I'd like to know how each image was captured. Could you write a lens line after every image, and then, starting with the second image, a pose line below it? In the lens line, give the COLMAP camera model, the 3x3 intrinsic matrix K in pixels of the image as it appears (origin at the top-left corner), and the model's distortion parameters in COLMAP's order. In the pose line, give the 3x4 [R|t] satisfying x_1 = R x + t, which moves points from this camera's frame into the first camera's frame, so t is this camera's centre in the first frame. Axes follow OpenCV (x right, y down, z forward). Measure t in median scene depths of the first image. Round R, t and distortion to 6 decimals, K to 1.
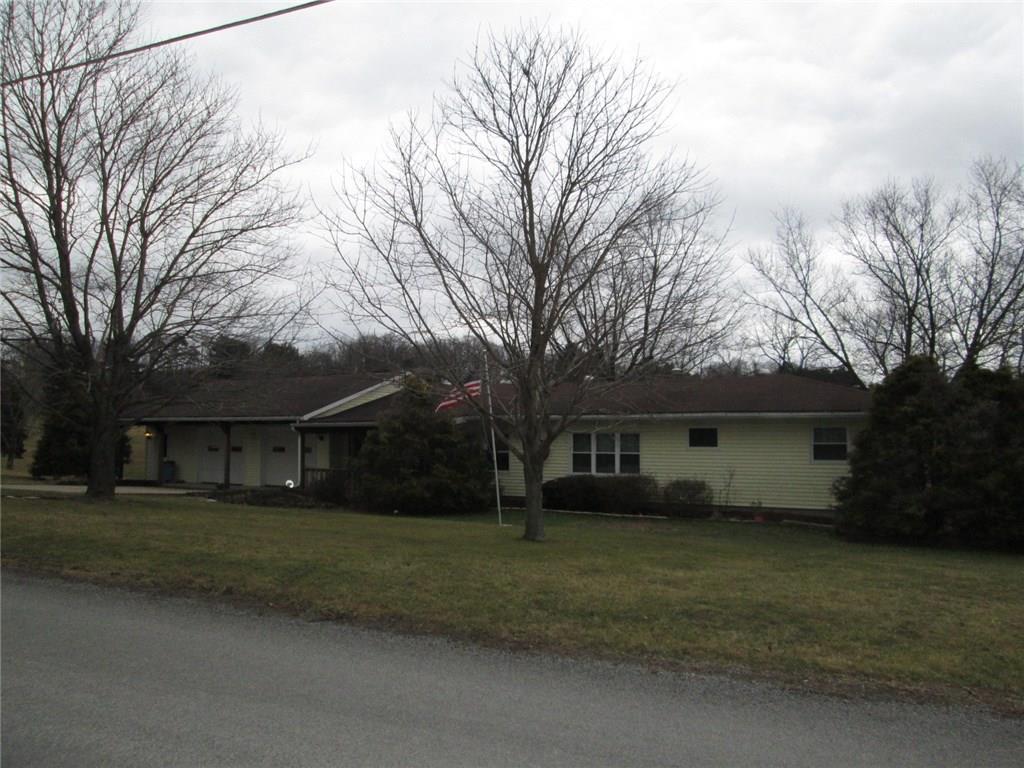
lens RADIAL K [[856.1, 0, 510.5], [0, 856.1, 384.5], [0, 0, 1]] dist [-0.039276, 0.011001]
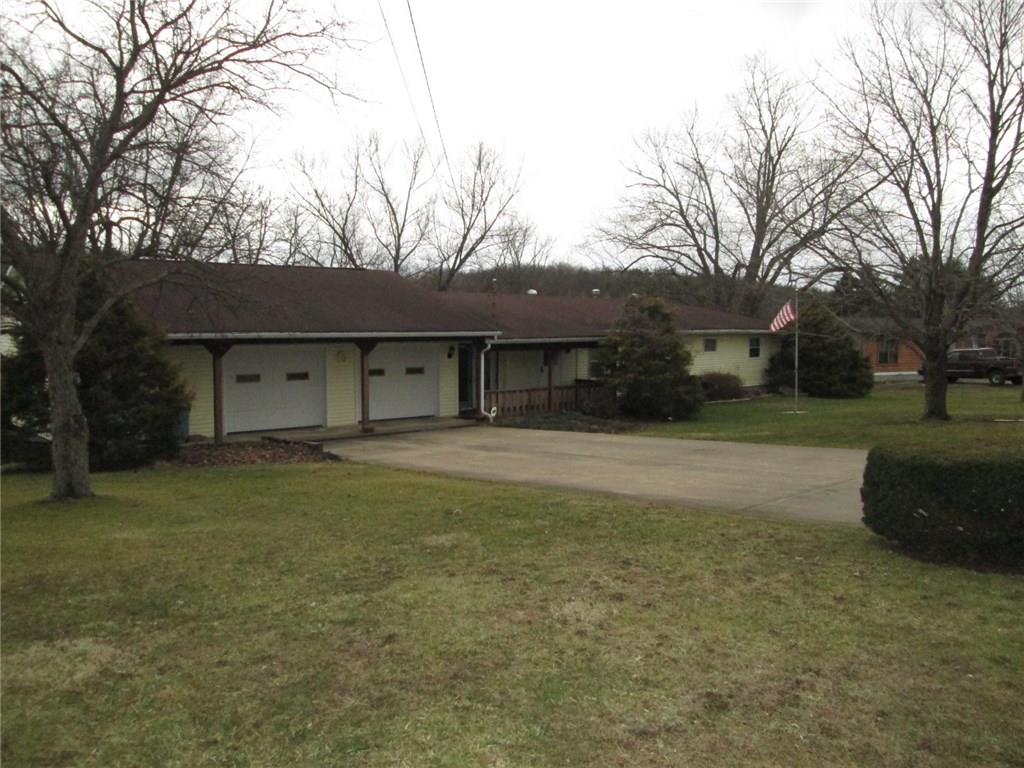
lens RADIAL K [[863.9, 0, 513.2], [0, 863.9, 390.5], [0, 0, 1]] dist [-0.005767, -0.001055]
pose [[0.245856, -0.080891, 0.965925, -1.304389], [-0.063833, 0.992997, 0.099406, 0.010896], [-0.967202, -0.086097, 0.238971, 0.931712]]
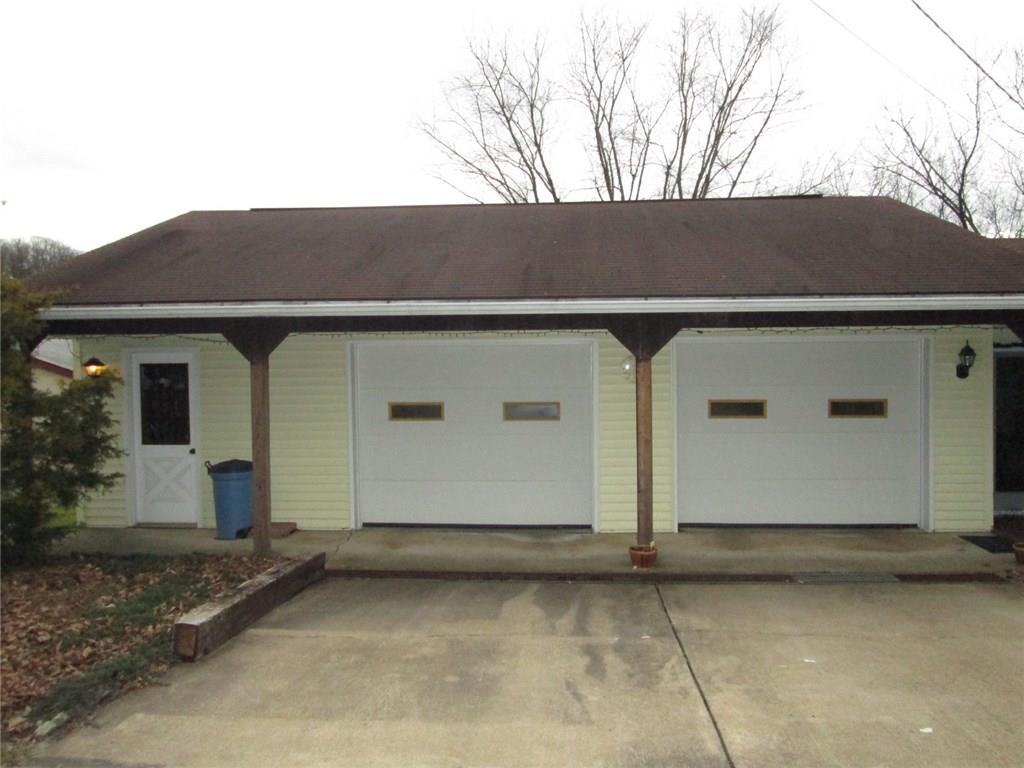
lens RADIAL K [[856.1, 0, 512.6], [0, 856.1, 382.3], [0, 0, 1]] dist [-0.039276, 0.011001]
pose [[0.862777, -0.025846, 0.504924, -0.660720], [-0.020498, 0.996083, 0.086012, 0.055191], [-0.505169, -0.084559, 0.858868, 1.035057]]
